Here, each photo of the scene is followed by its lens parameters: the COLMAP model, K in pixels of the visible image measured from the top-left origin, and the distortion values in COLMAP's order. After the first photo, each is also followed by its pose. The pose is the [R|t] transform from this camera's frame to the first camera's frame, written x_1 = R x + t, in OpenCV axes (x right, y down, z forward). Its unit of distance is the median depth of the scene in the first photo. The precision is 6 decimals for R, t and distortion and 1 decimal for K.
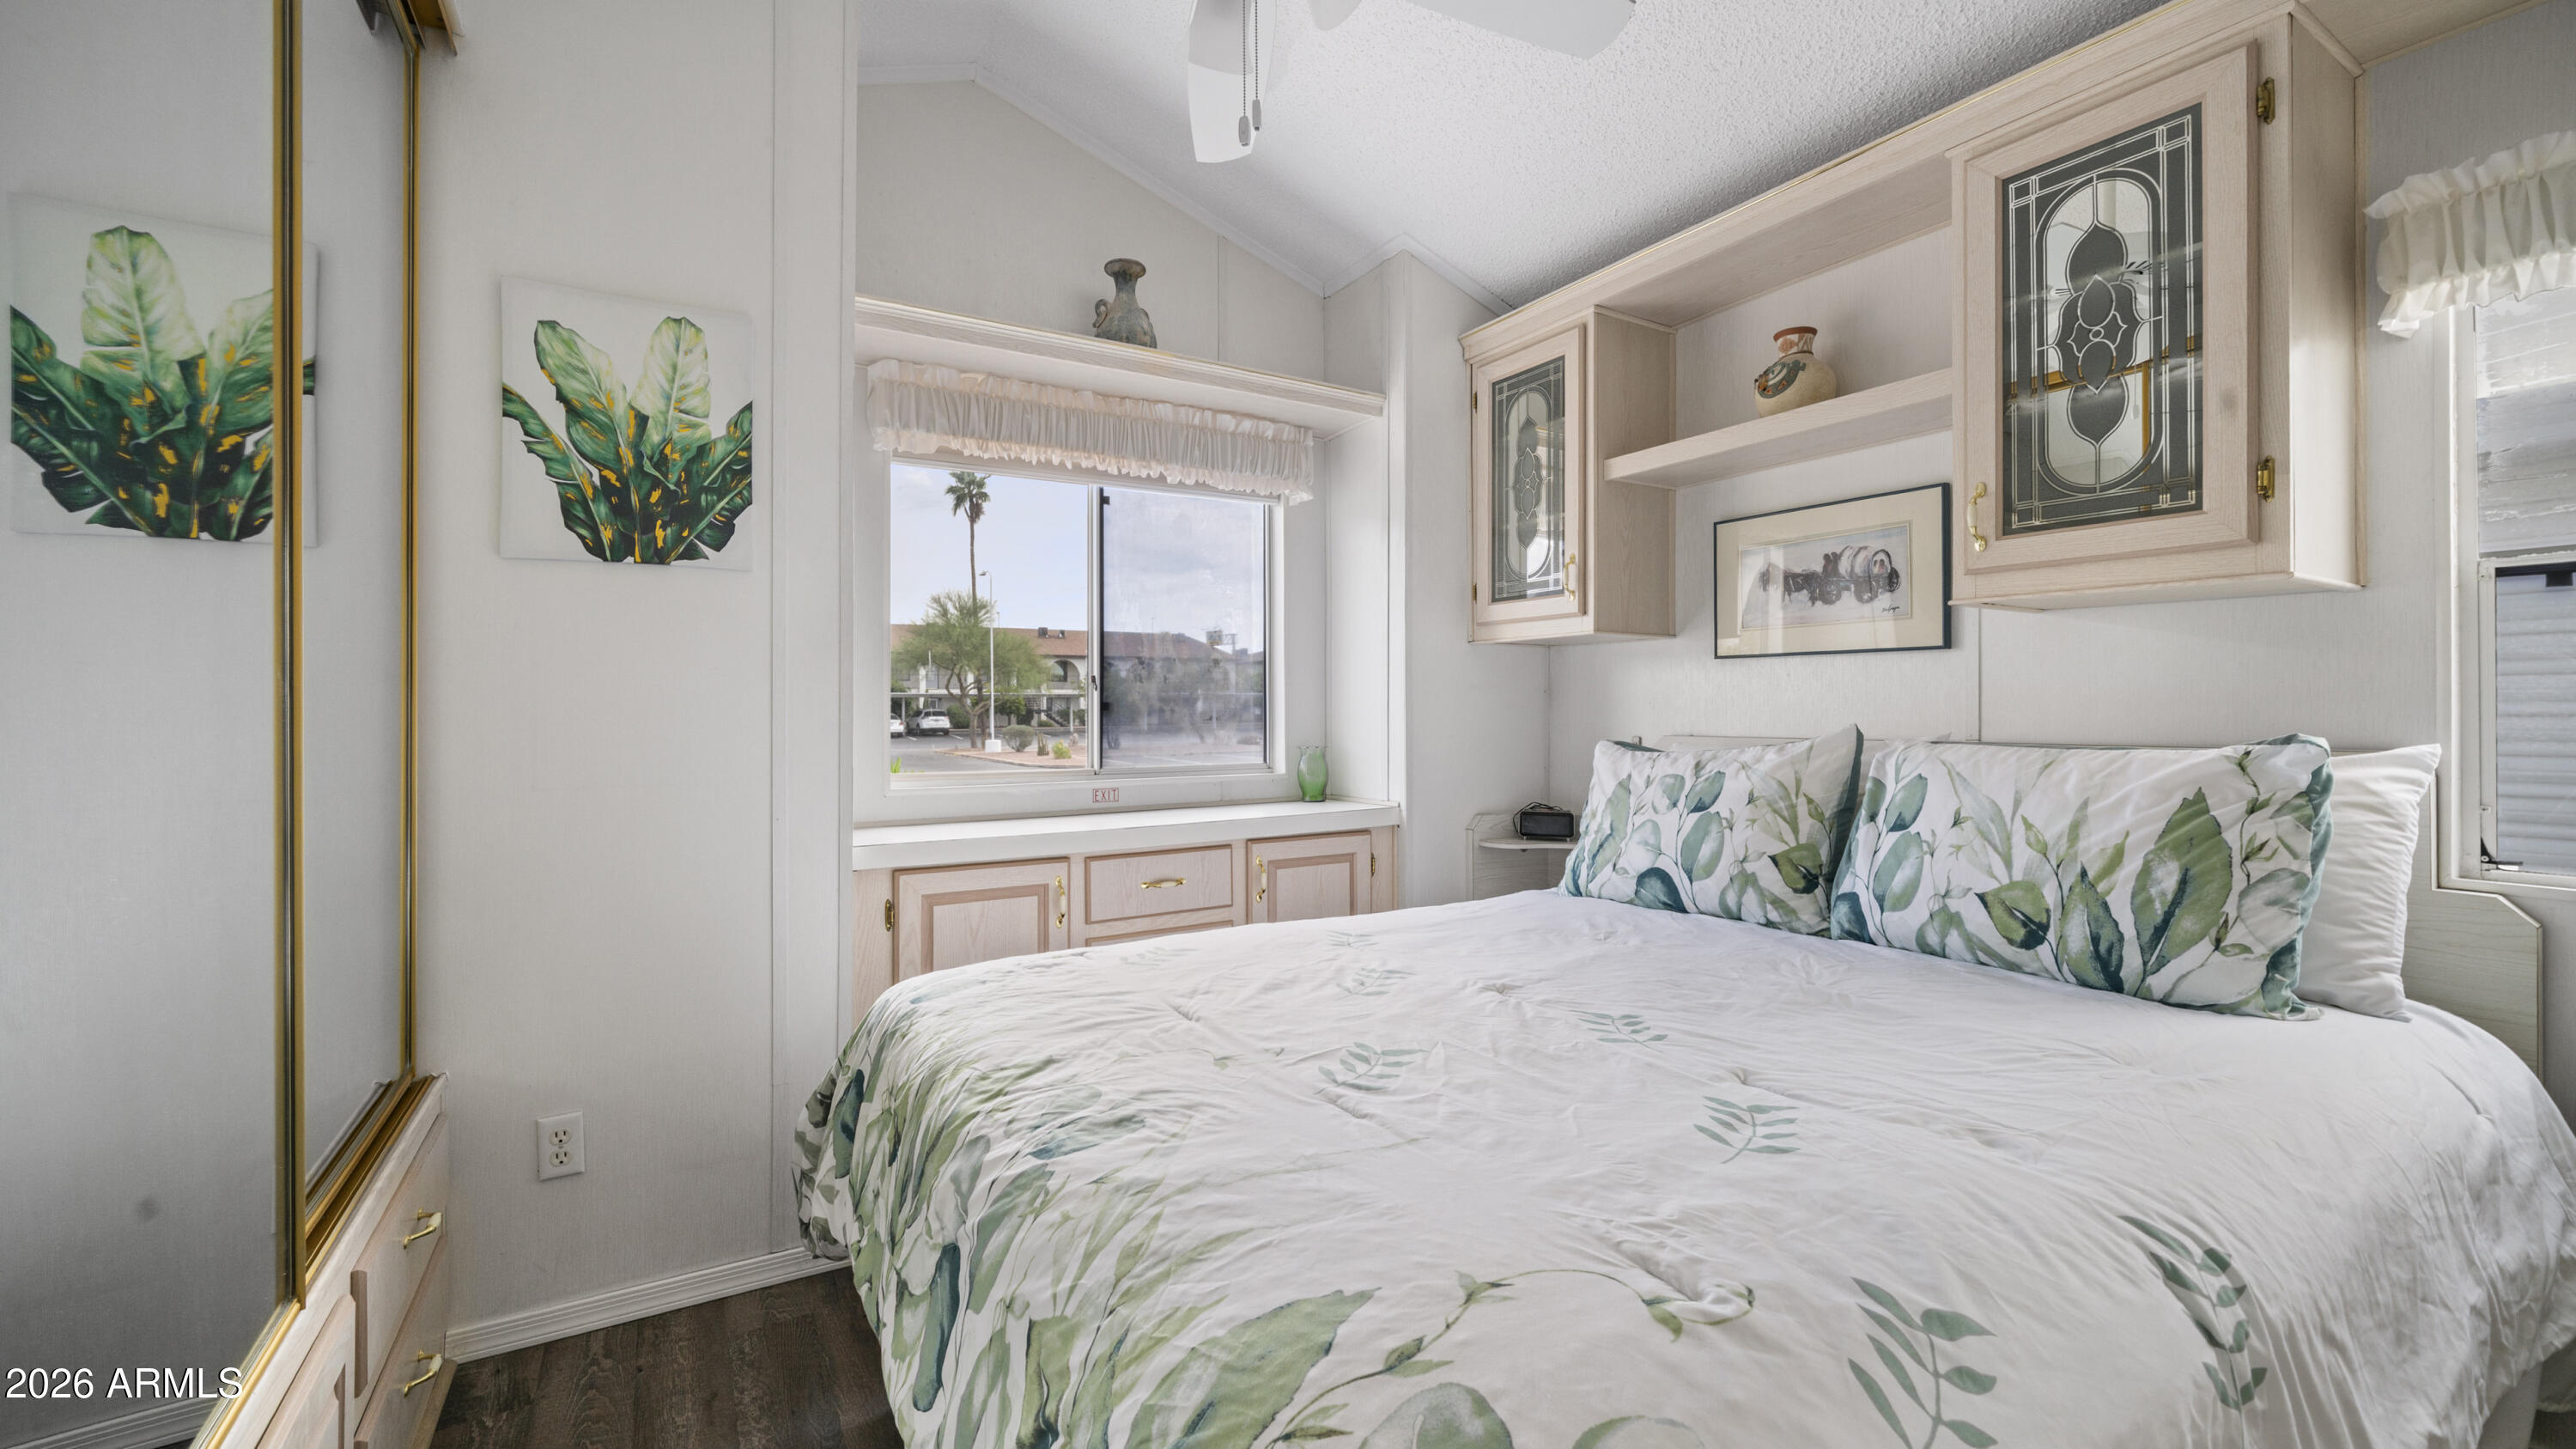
lens RADIAL K [[1036.0, 0, 1277.9], [0, 1036.0, 666.9], [0, 0, 1]] dist [-0.010769, -0.000082]
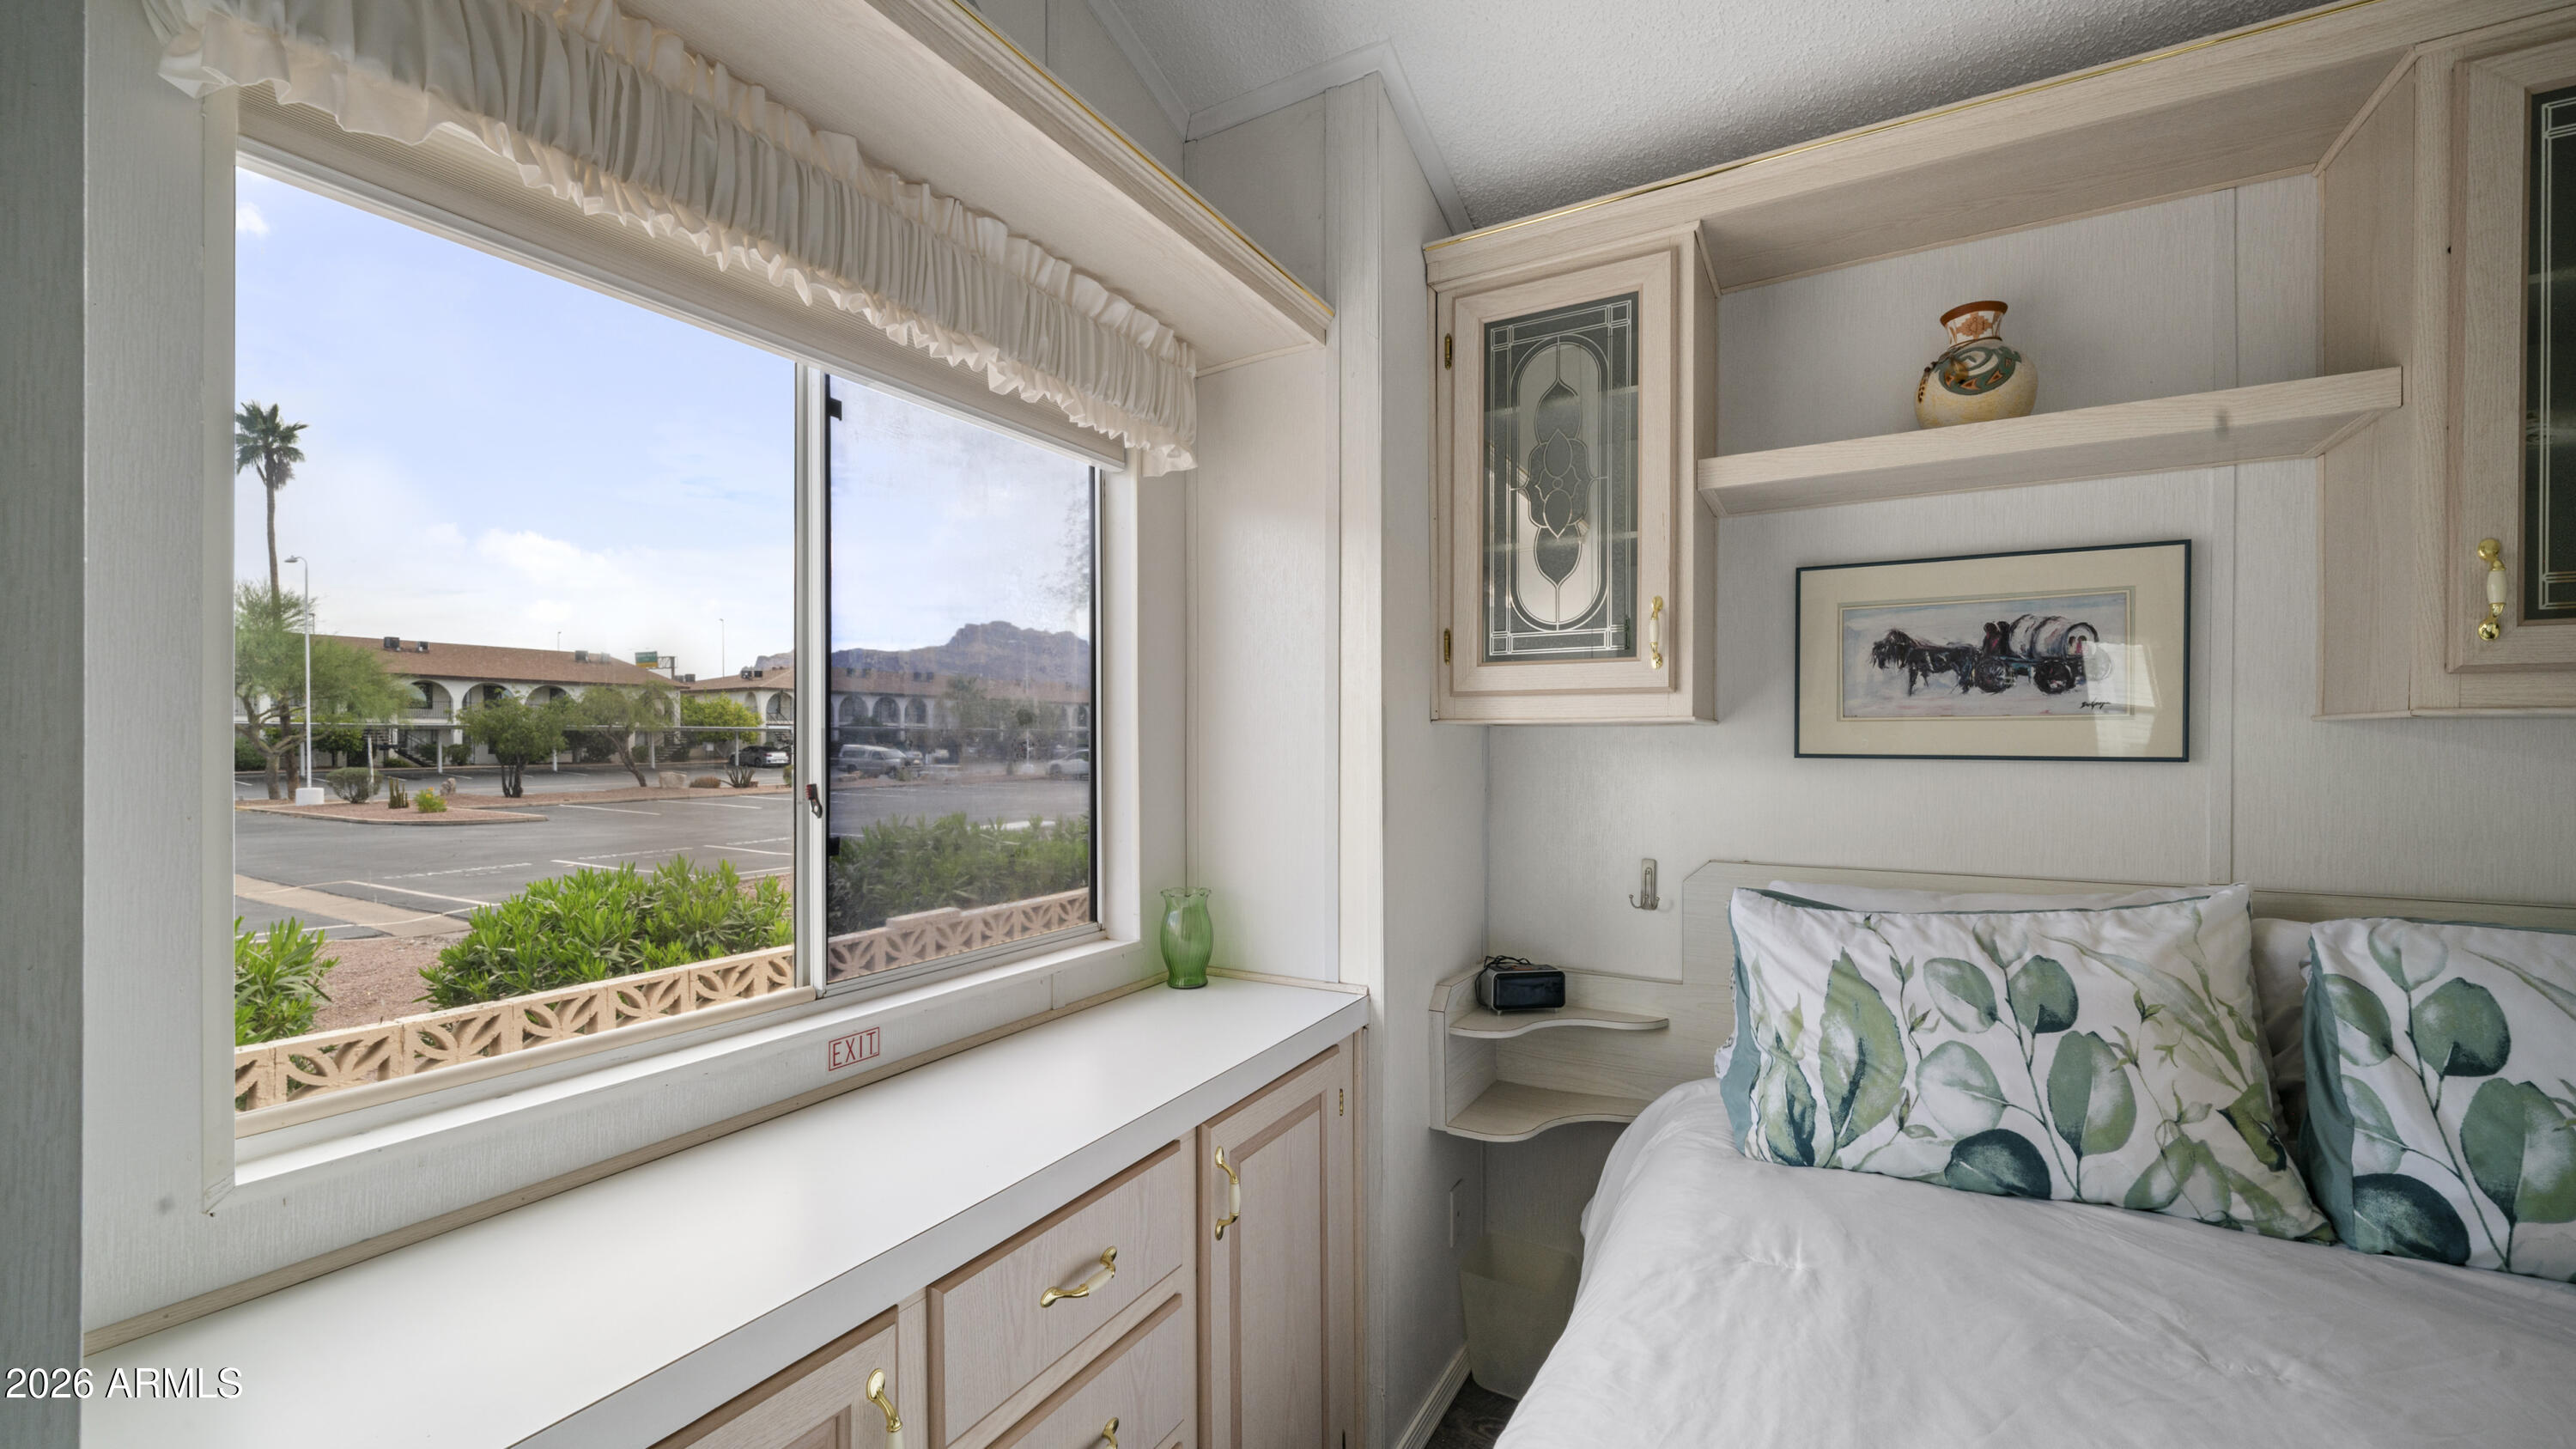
lens RADIAL K [[1009.5, 0, 1272.1], [0, 1009.5, 727.4], [0, 0, 1]] dist [-0.002651, 0.000034]
pose [[0.877025, 0.012619, 0.480278, -0.224518], [-0.024771, 0.999513, 0.018972, -0.031614], [-0.479805, -0.028536, 0.876911, 0.532435]]
